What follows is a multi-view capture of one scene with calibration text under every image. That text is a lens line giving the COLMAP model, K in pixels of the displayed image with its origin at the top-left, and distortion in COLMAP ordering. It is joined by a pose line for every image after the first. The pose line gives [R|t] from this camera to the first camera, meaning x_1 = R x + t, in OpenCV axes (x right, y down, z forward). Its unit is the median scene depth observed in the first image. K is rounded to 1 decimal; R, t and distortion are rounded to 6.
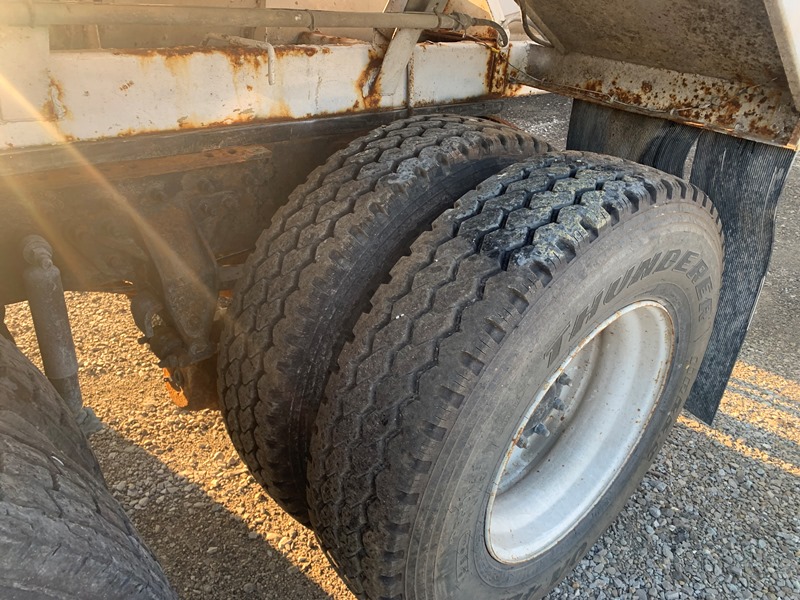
lens RADIAL K [[616.6, 0, 402.7], [0, 616.6, 301.3], [0, 0, 1]] dist [0.027269, -0.014724]
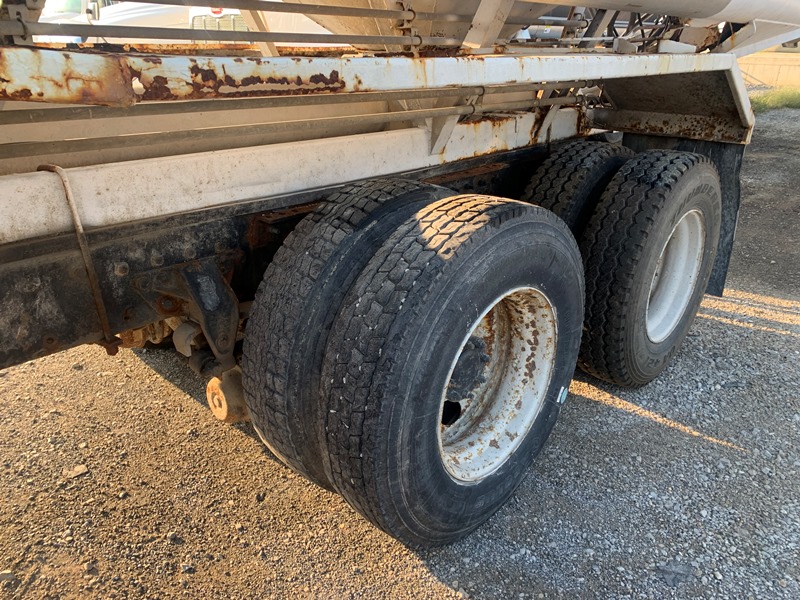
lens RADIAL K [[616.6, 0, 397.8], [0, 616.6, 300.4], [0, 0, 1]] dist [0.027269, -0.014724]
pose [[0.992728, -0.097665, 0.070377, -0.708558], [0.104629, 0.989141, -0.103216, 0.358566], [-0.059533, 0.109829, 0.992166, -0.926446]]
